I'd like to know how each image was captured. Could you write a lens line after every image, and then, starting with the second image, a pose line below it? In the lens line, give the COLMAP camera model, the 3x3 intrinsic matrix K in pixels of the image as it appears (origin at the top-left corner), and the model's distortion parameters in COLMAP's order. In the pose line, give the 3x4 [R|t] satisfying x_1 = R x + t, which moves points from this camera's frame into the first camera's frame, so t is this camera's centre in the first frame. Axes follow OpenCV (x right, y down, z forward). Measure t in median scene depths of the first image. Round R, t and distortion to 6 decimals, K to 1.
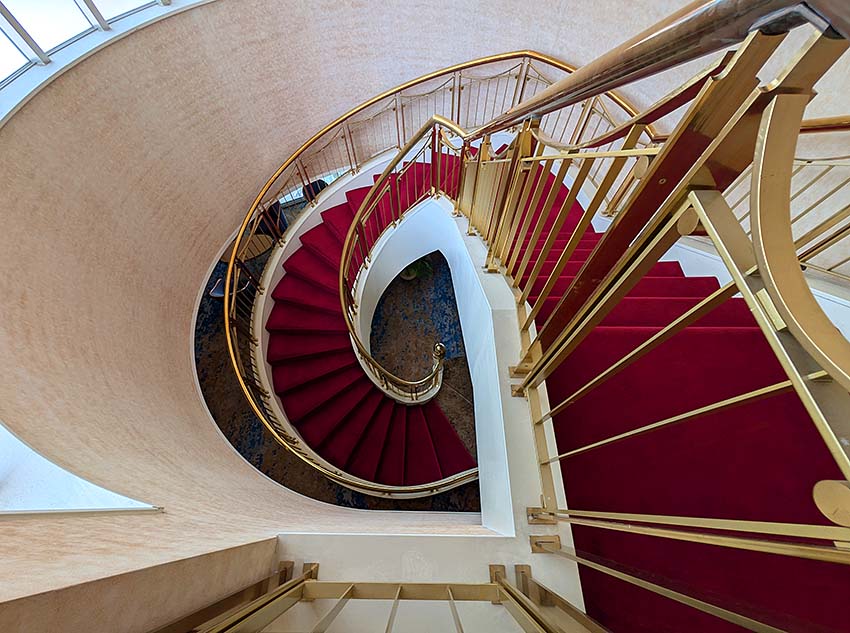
lens RADIAL K [[329.9, 0, 420.8], [0, 329.9, 324.2], [0, 0, 1]] dist [0.000869, 0.000157]
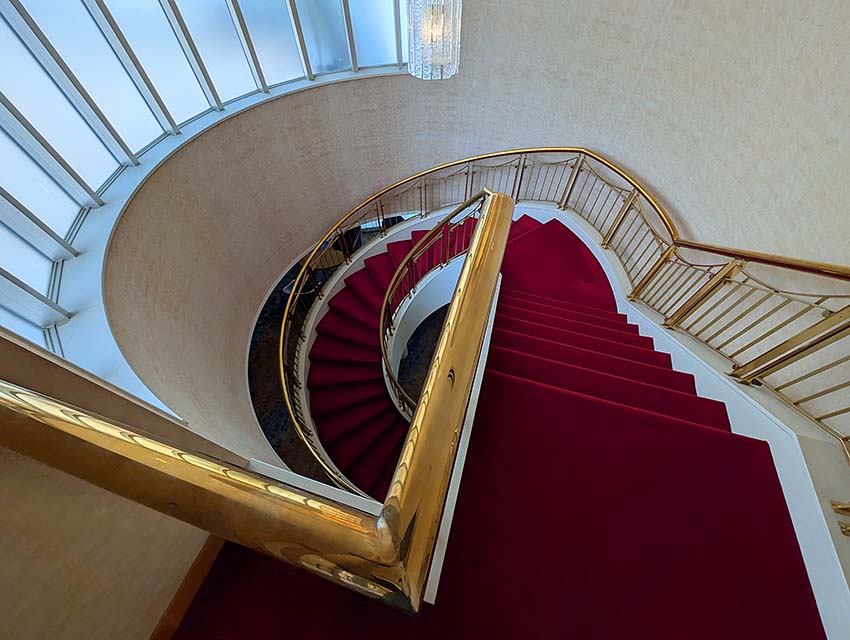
lens RADIAL K [[324.4, 0, 428.6], [0, 324.4, 318.8], [0, 0, 1]] dist [-0.000500, 0.000401]
pose [[0.961838, 0.228487, -0.150535, 0.087555], [-0.245501, 0.963575, -0.106074, 0.002480], [0.120816, 0.138983, 0.982897, -0.085197]]
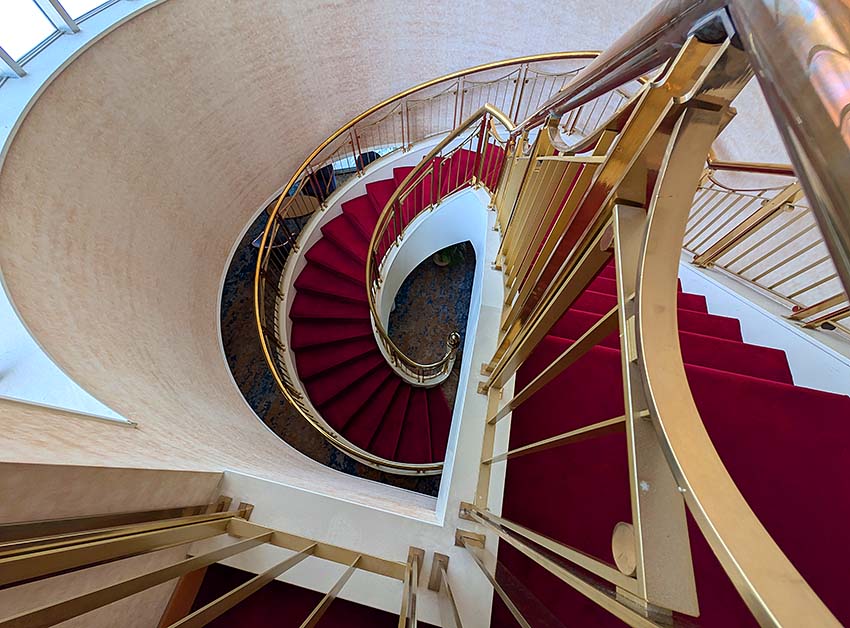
lens RADIAL K [[325.0, 0, 426.6], [0, 325.0, 318.6], [0, 0, 1]] dist [0.001973, 0.000269]
pose [[0.977930, 0.197389, -0.068487, 0.039567], [-0.195500, 0.980137, 0.033322, -0.001035], [0.073704, -0.019197, 0.997095, 0.002899]]
